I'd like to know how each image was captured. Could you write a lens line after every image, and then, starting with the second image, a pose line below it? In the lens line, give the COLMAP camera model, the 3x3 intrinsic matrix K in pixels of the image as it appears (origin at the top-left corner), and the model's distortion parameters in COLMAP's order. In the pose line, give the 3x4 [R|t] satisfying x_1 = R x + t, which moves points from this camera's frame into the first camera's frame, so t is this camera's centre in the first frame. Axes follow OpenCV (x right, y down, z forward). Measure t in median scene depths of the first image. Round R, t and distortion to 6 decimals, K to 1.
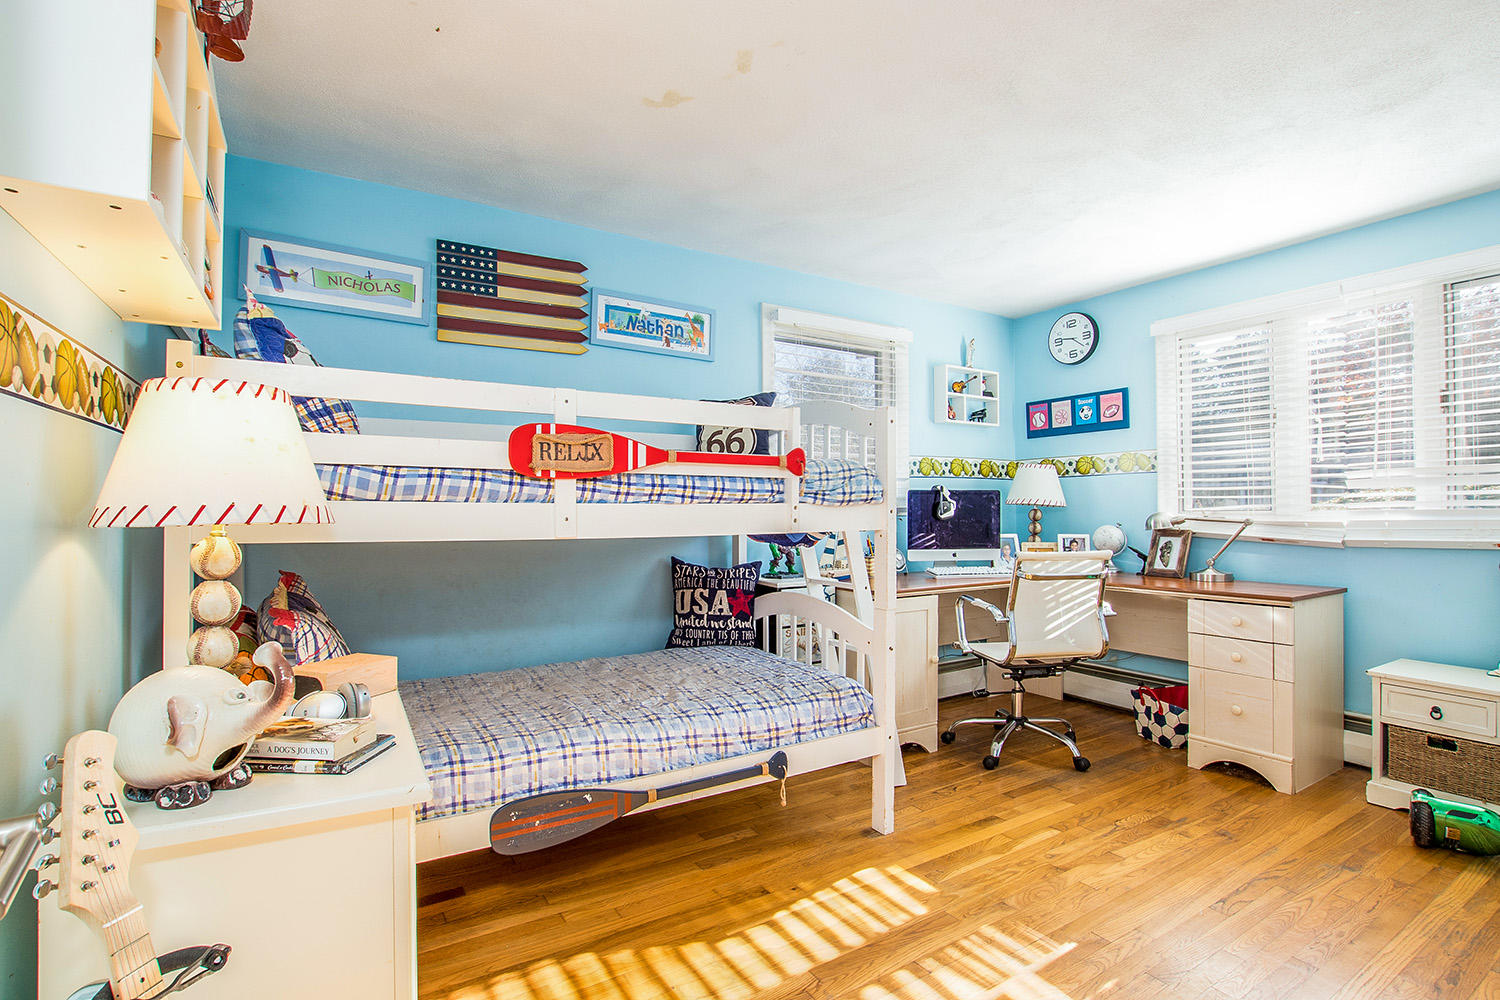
lens RADIAL K [[705.5, 0, 750.2], [0, 705.5, 505.3], [0, 0, 1]] dist [-0.038150, 0.007133]
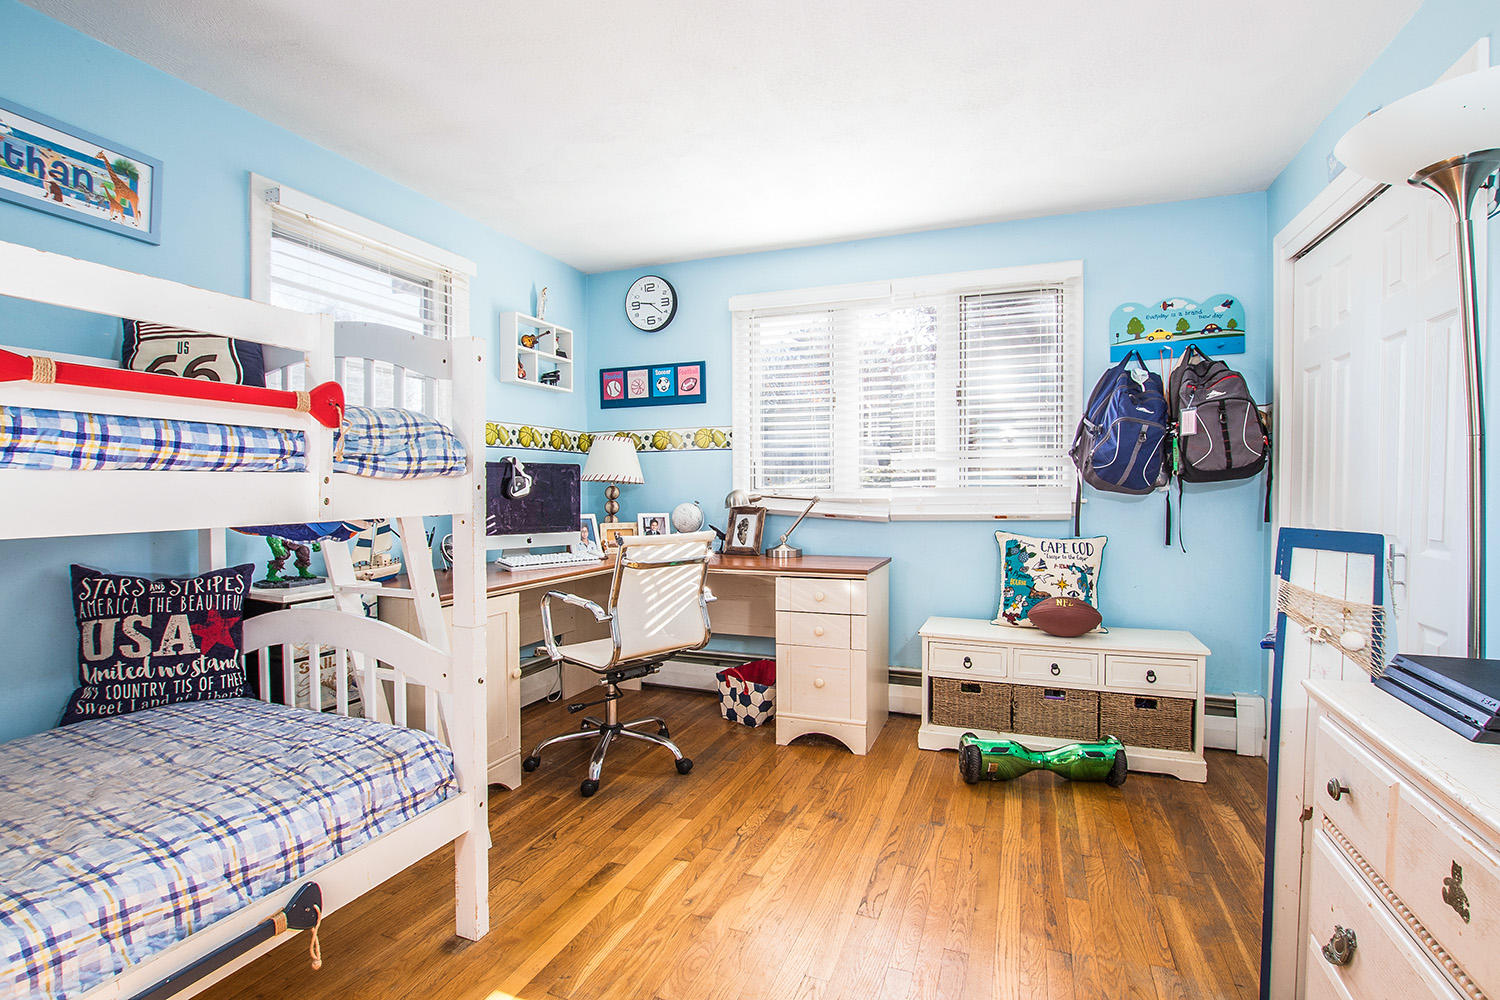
lens RADIAL K [[705.5, 0, 750.2], [0, 705.5, 505.3], [0, 0, 1]] dist [-0.038150, 0.007133]
pose [[0.795476, -0.012552, 0.605855, -0.006650], [-0.005770, 0.999583, 0.028285, 0.004240], [-0.605957, -0.025996, 0.795072, 0.218466]]
